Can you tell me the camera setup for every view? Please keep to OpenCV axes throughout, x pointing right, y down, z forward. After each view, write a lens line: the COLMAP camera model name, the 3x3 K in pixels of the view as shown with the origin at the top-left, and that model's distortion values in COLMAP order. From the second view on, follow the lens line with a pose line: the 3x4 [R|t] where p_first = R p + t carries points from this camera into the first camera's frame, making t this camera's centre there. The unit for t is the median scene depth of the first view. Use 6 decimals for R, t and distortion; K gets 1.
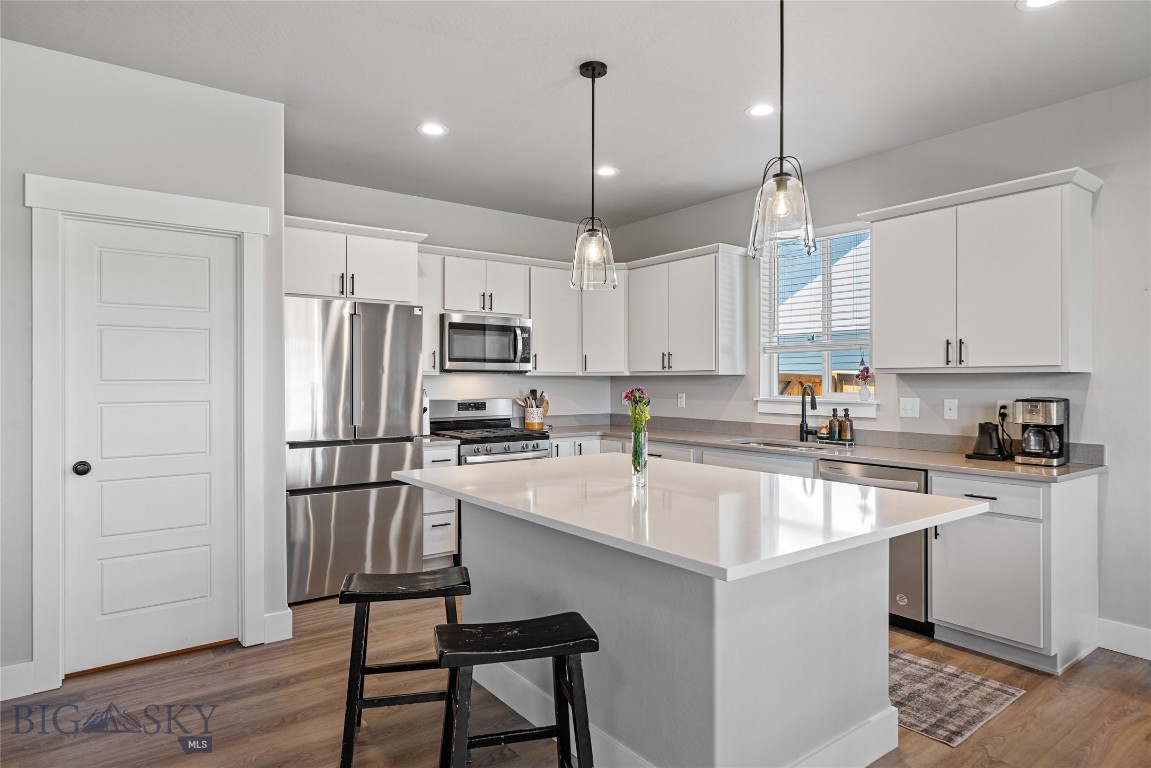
lens RADIAL K [[662.6, 0, 577.0], [0, 662.6, 381.1], [0, 0, 1]] dist [0.005378, -0.000764]
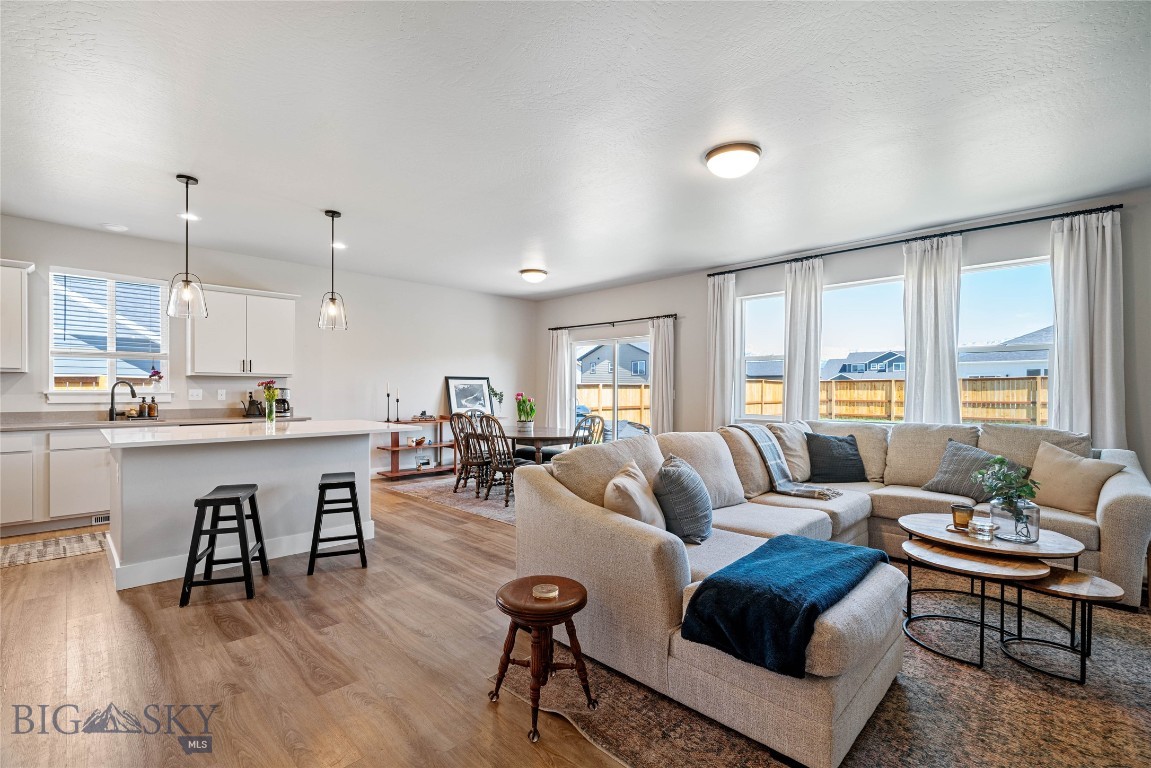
lens RADIAL K [[511.1, 0, 568.7], [0, 511.1, 392.8], [0, 0, 1]] dist [-0.000049, 0.000796]
pose [[-0.122220, -0.006769, 0.992480, -0.928362], [-0.002471, 0.999976, 0.006515, 0.021552], [-0.992500, -0.001656, -0.122234, 0.163237]]
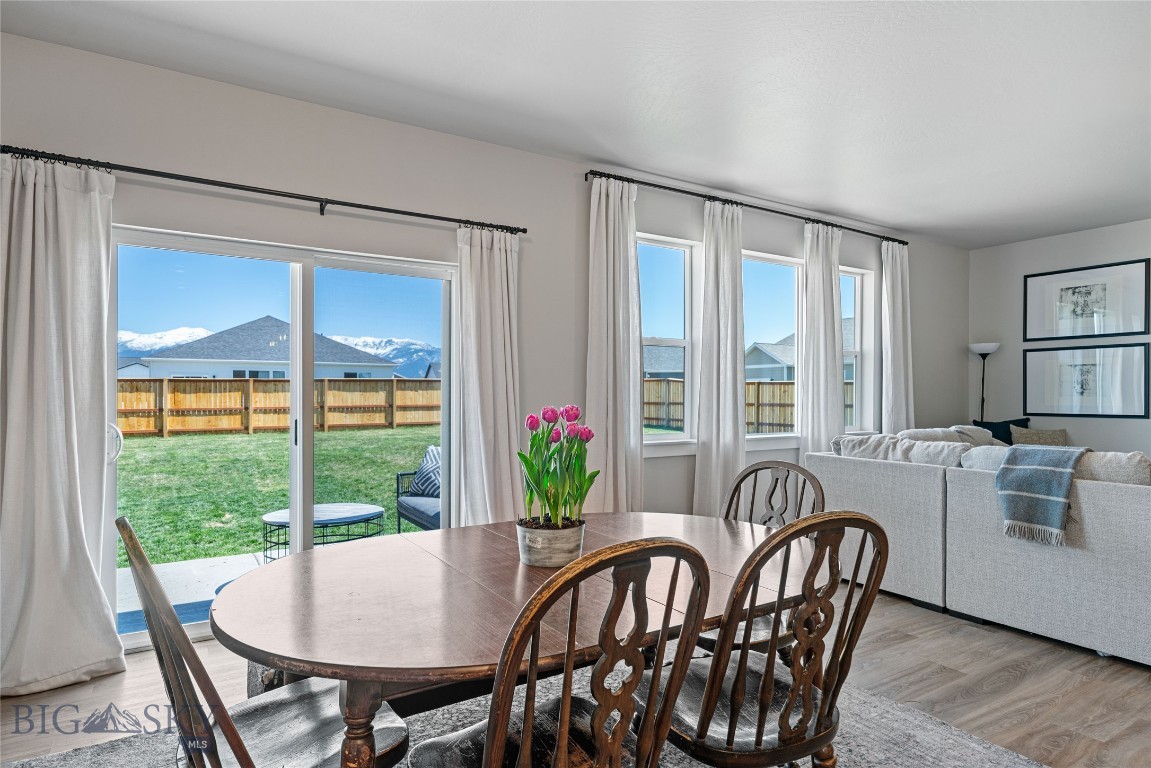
lens RADIAL K [[642.8, 0, 564.4], [0, 642.8, 400.4], [0, 0, 1]] dist [0.014329, -0.002838]
pose [[-0.994816, -0.000177, 0.101696, 0.444856], [0.000861, 0.999948, 0.010157, 0.022792], [-0.101692, 0.010192, -0.994764, 0.550840]]
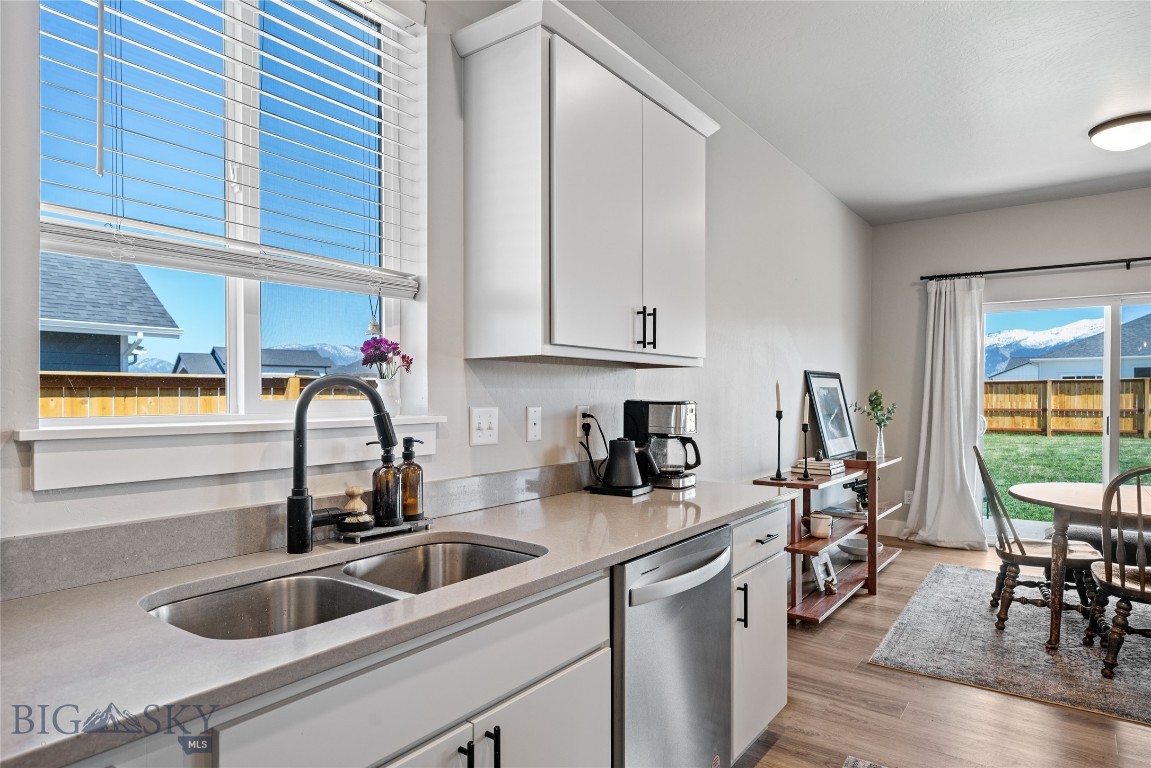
lens RADIAL K [[662.6, 0, 573.0], [0, 662.6, 397.8], [0, 0, 1]] dist [0.005378, -0.000764]
pose [[-0.277180, -0.003805, 0.960810, -0.007097], [0.001618, 0.999989, 0.004427, 0.015415], [-0.960817, 0.002781, -0.277171, 1.015761]]
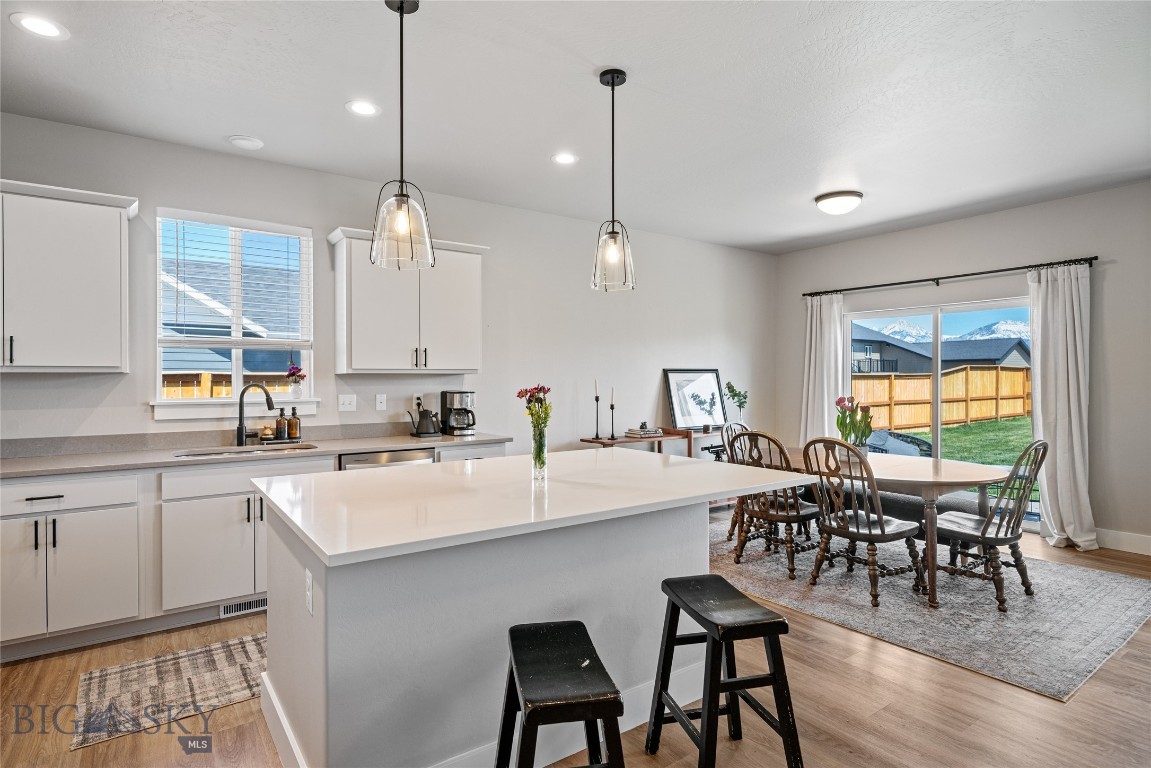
lens RADIAL K [[598.6, 0, 570.7], [0, 598.6, 380.5], [0, 0, 1]] dist [0.000979, 0.002641]
pose [[0.038977, -0.002045, 0.999238, -0.504658], [0.005524, 0.999983, 0.001831, 0.000614], [-0.999225, 0.005448, 0.038988, 0.534873]]
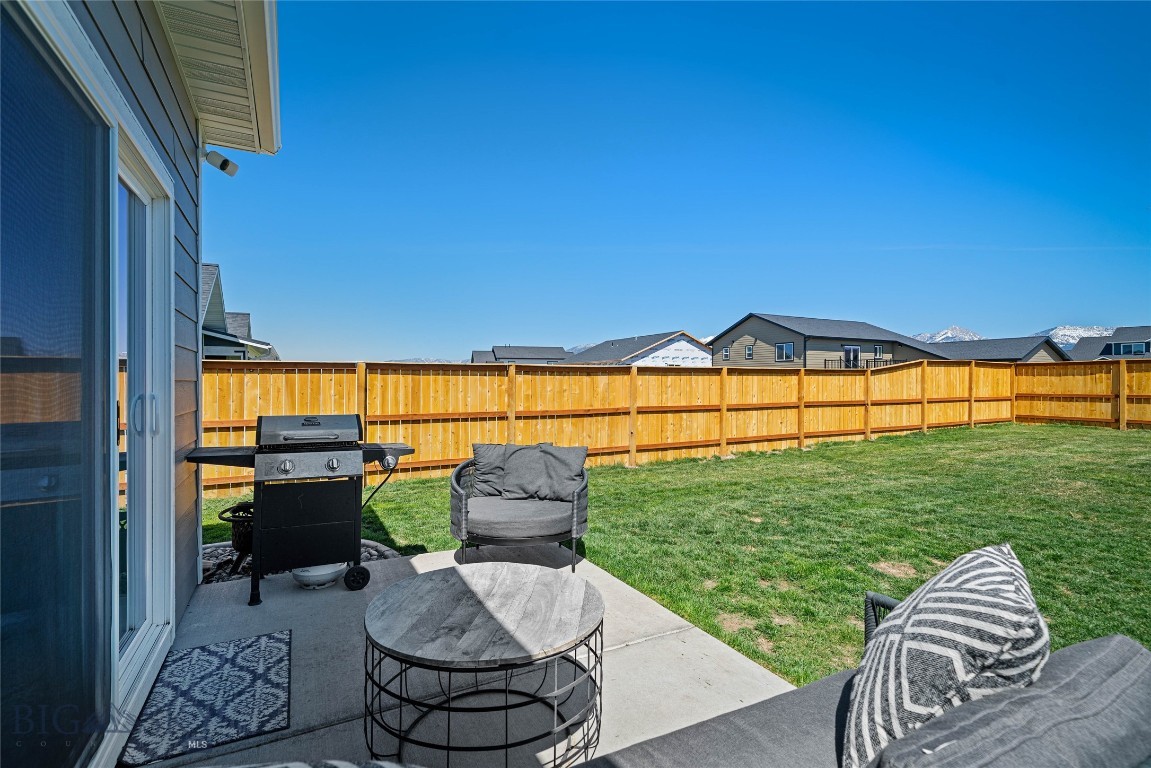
lens RADIAL K [[524.9, 0, 582.5], [0, 524.9, 383.6], [0, 0, 1]] dist [0.013376, -0.000309]
pose [[0.151955, -0.003239, 0.988382, 0.503735], [0.002640, 0.999992, 0.002871, 0.042122], [-0.988384, 0.002173, 0.151963, -0.602320]]
